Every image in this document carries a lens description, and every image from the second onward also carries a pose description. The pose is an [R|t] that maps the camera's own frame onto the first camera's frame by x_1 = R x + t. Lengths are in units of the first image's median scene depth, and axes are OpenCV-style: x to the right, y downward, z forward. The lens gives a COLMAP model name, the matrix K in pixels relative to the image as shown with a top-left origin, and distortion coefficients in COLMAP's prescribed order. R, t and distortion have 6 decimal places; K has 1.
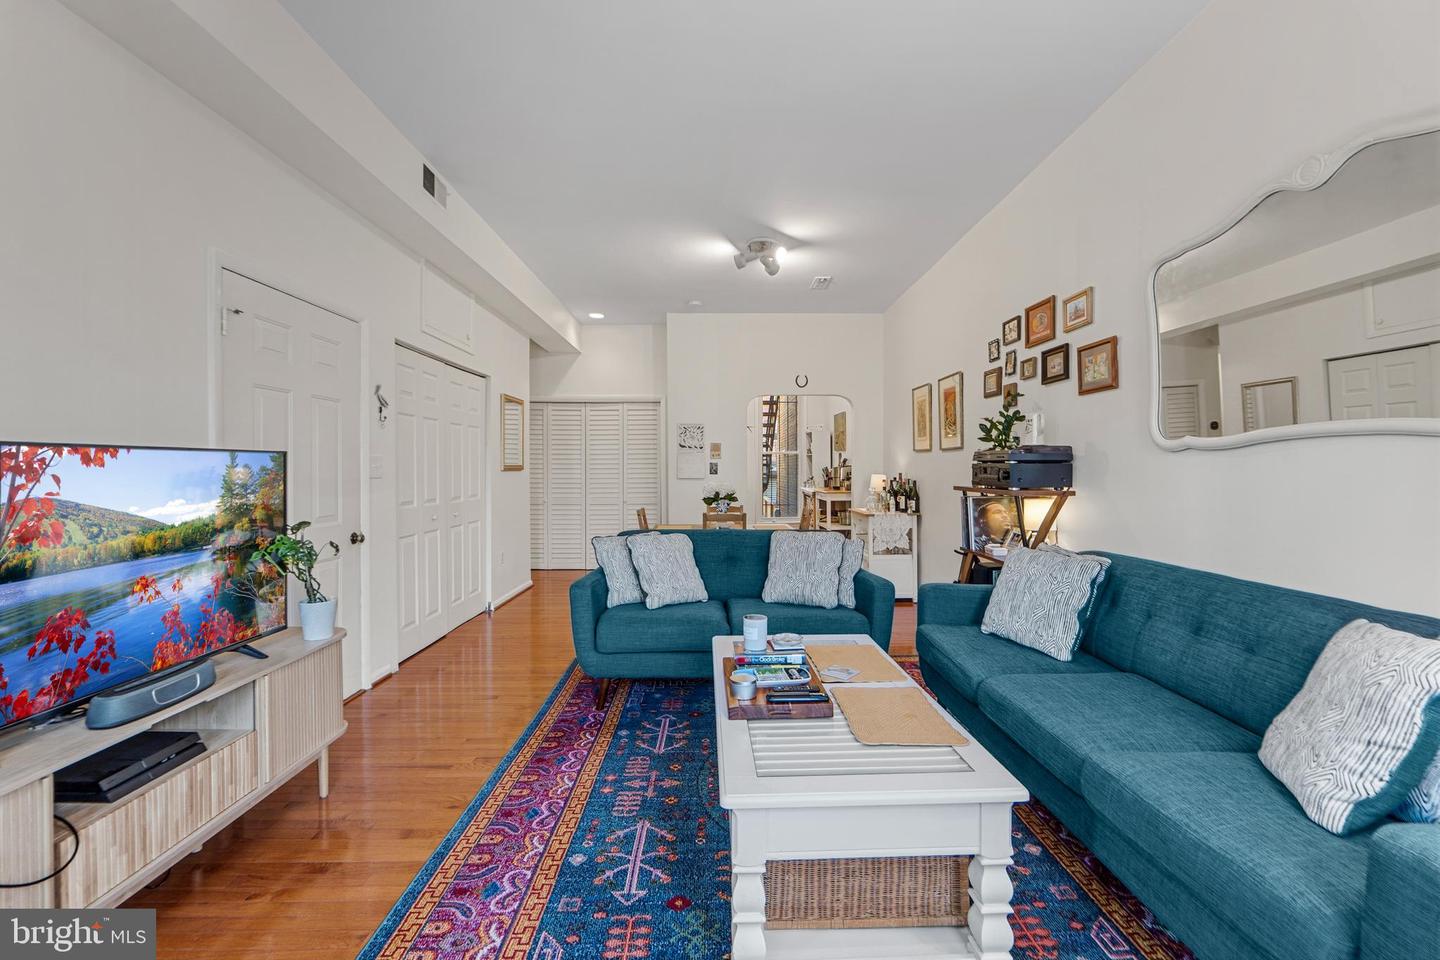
lens RADIAL K [[596.1, 0, 734.6], [0, 596.1, 466.3], [0, 0, 1]] dist [-0.014801, 0.000782]
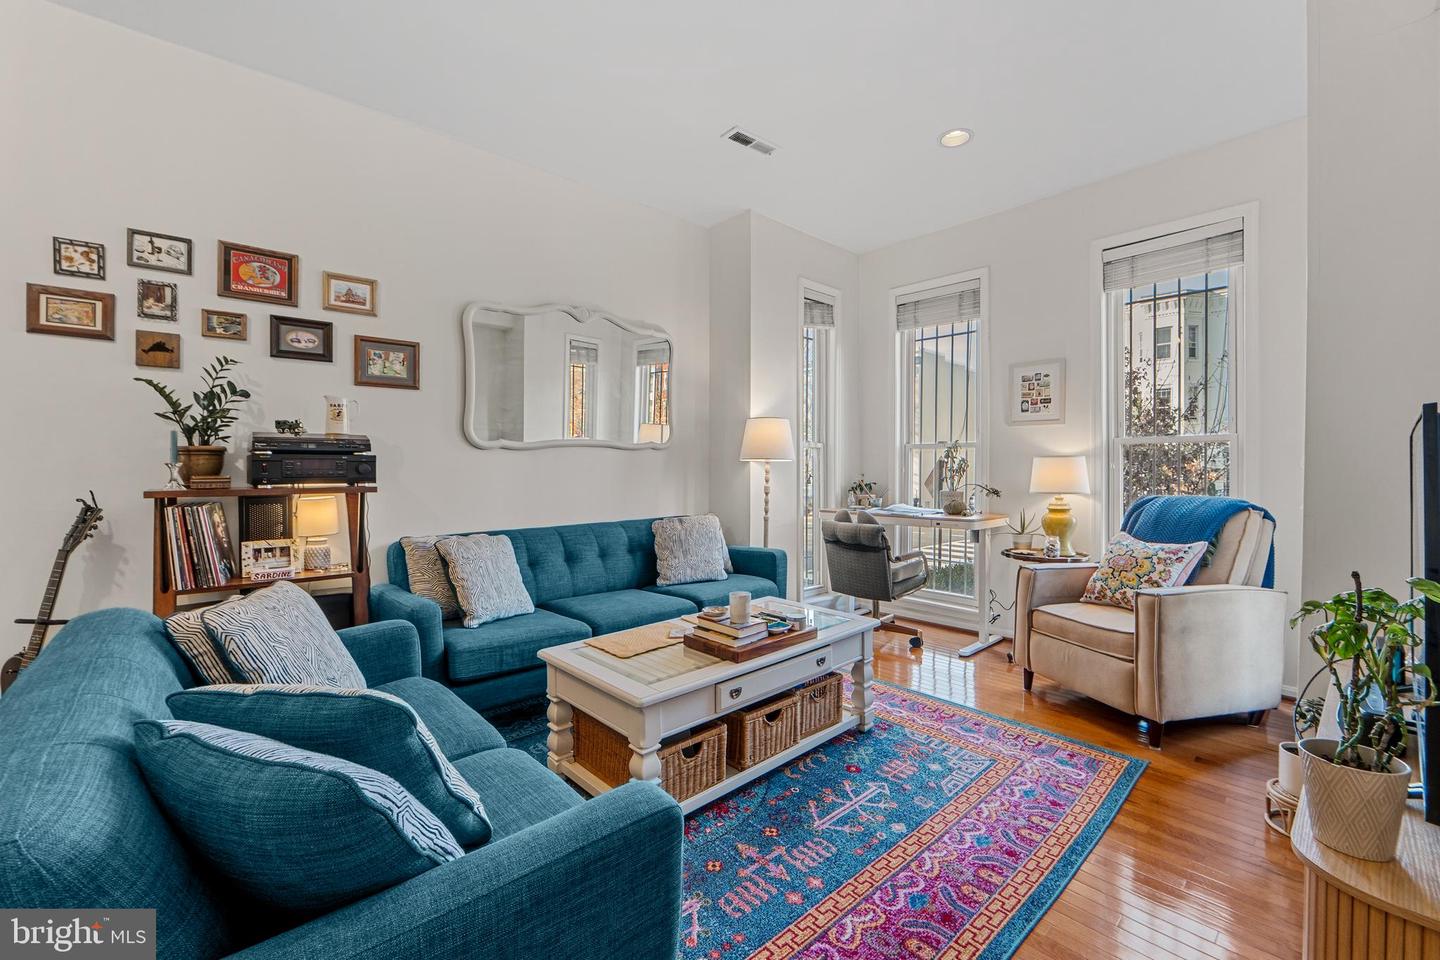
lens RADIAL K [[596.1, 0, 718.9], [0, 596.1, 478.6], [0, 0, 1]] dist [-0.014801, 0.000782]
pose [[-0.637703, -0.014255, 0.770151, -0.505801], [0.001247, 0.999808, 0.019539, 0.011611], [-0.770282, 0.013420, -0.637563, 1.117465]]
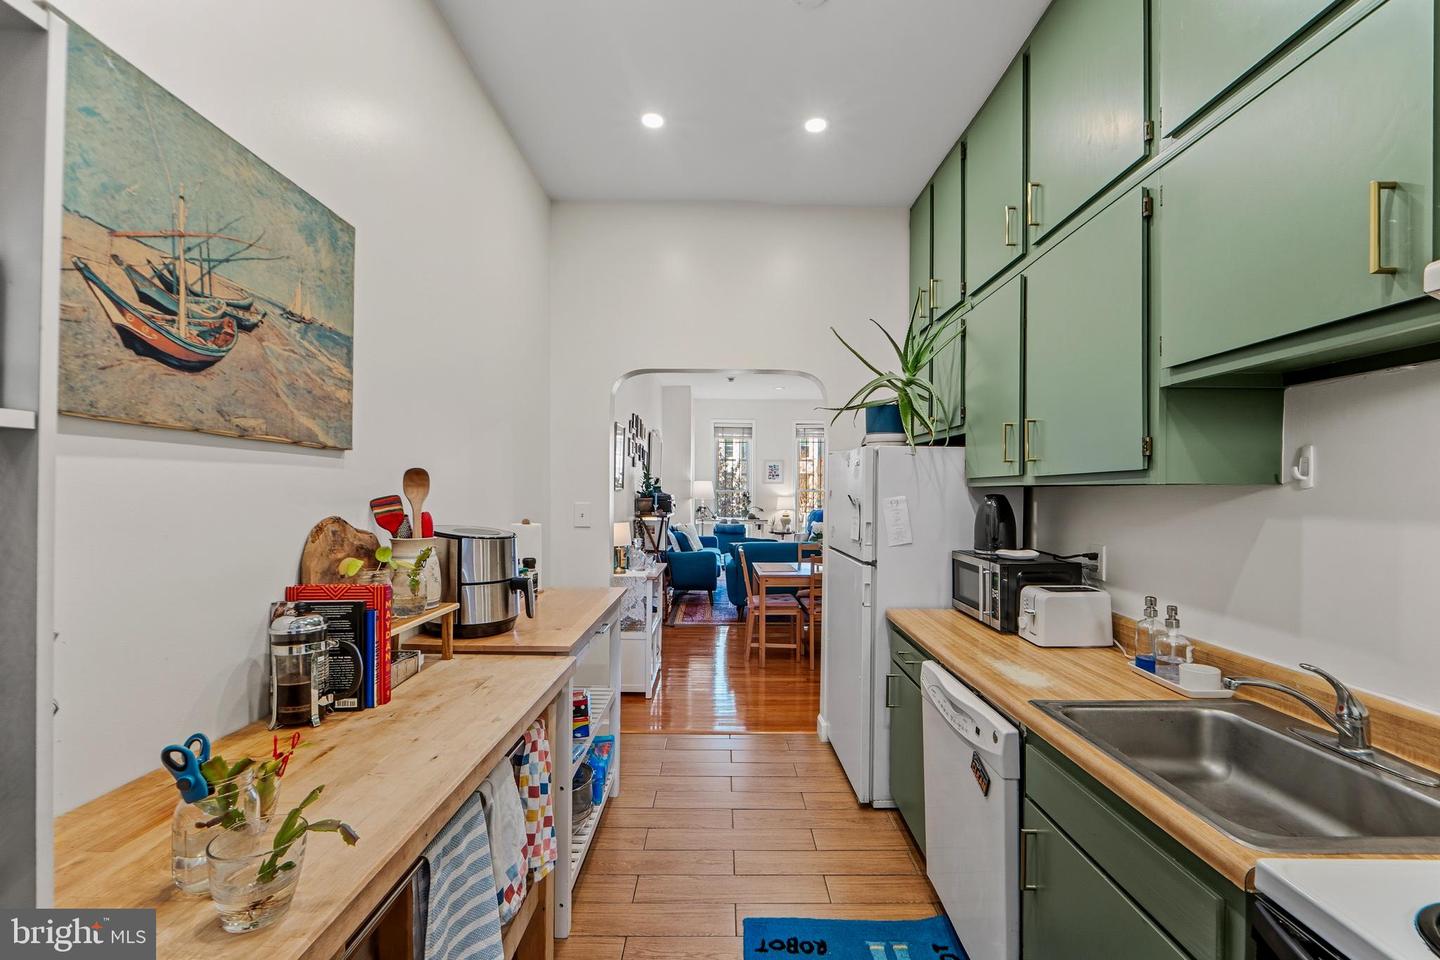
lens RADIAL K [[596.1, 0, 725.7], [0, 596.1, 484.2], [0, 0, 1]] dist [-0.014801, 0.000782]
pose [[-0.998238, -0.003210, 0.059246, 0.103974], [-0.003590, 0.999974, -0.006304, -0.054037], [-0.059224, -0.006506, -0.998224, 3.155508]]
